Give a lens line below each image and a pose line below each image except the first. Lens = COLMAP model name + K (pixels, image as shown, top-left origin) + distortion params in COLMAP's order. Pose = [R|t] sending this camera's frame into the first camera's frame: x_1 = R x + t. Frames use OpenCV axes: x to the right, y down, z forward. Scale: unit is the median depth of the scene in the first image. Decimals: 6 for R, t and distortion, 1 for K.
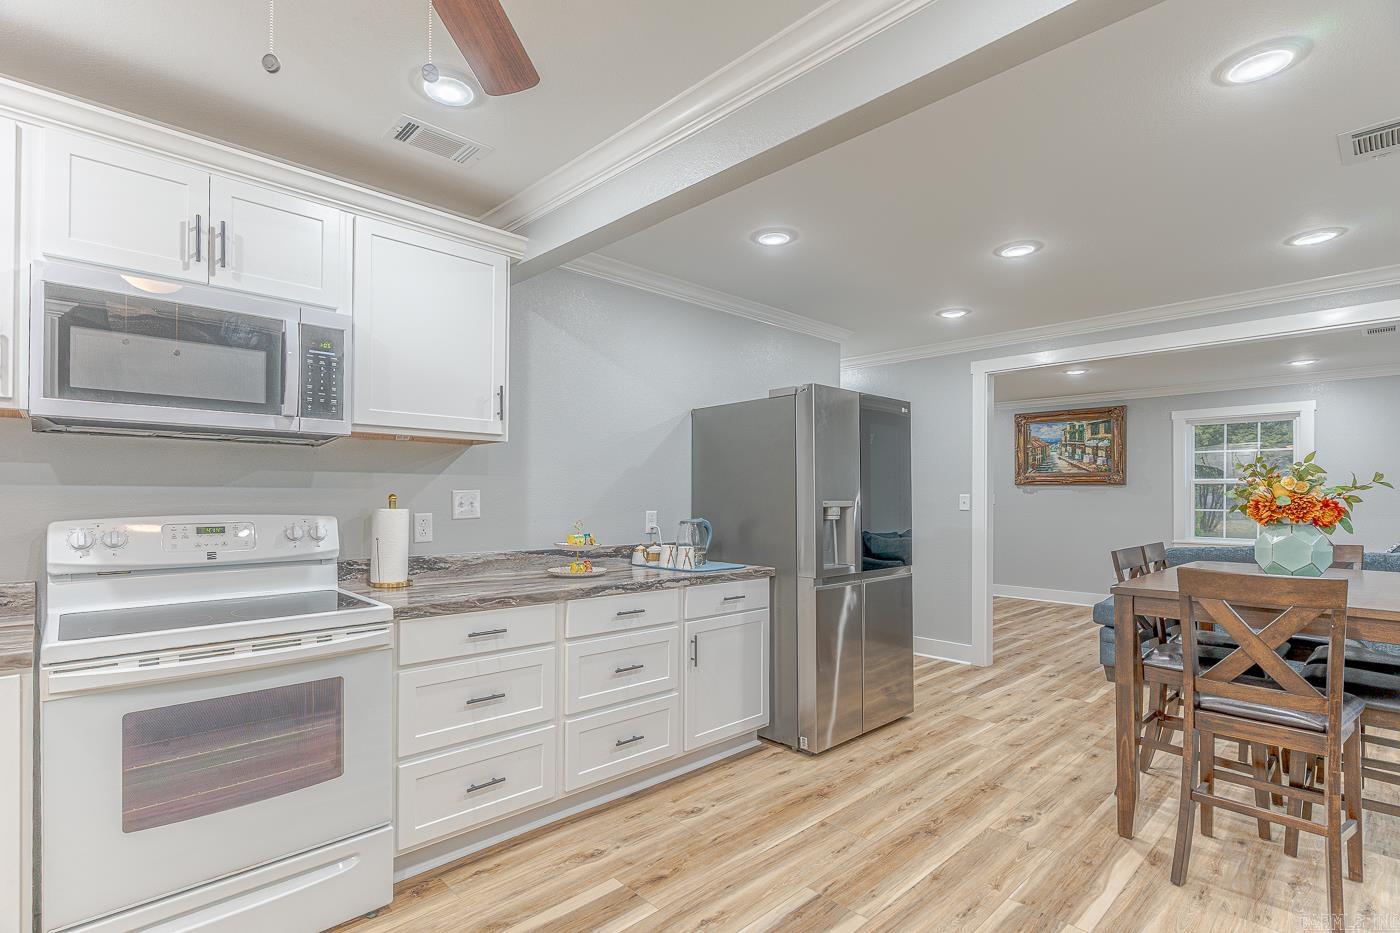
lens RADIAL K [[666.6, 0, 690.1], [0, 666.6, 501.6], [0, 0, 1]] dist [-0.001508, 0.003221]
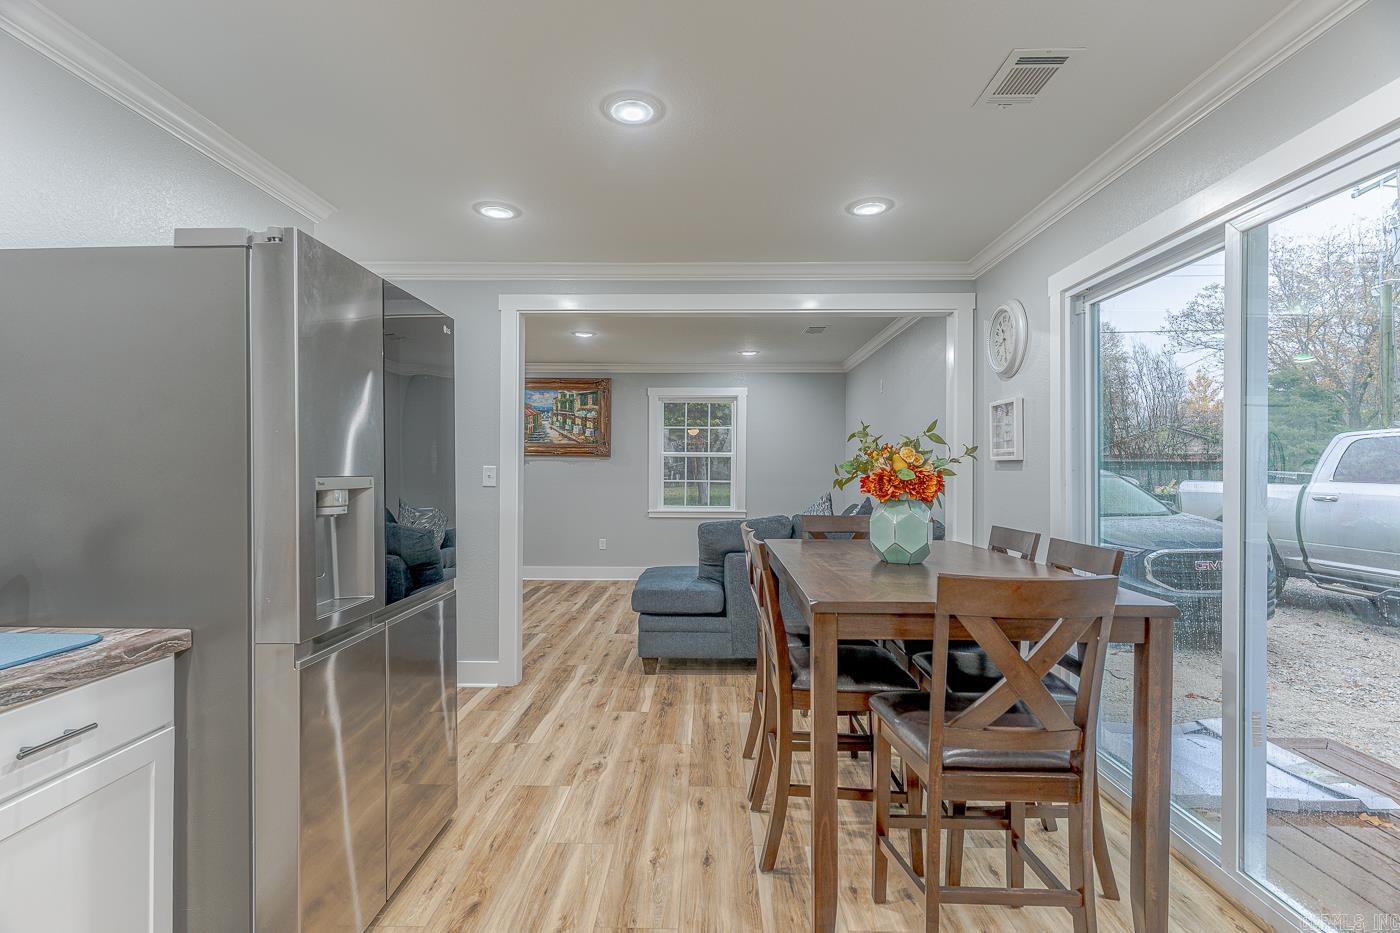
lens RADIAL K [[666.6, 0, 695.3], [0, 666.6, 466.1], [0, 0, 1]] dist [-0.001508, 0.003221]
pose [[0.700313, 0.002965, 0.713829, 0.031082], [0.004016, 0.999959, -0.008093, -0.003397], [-0.713824, 0.008534, 0.700273, 0.303363]]
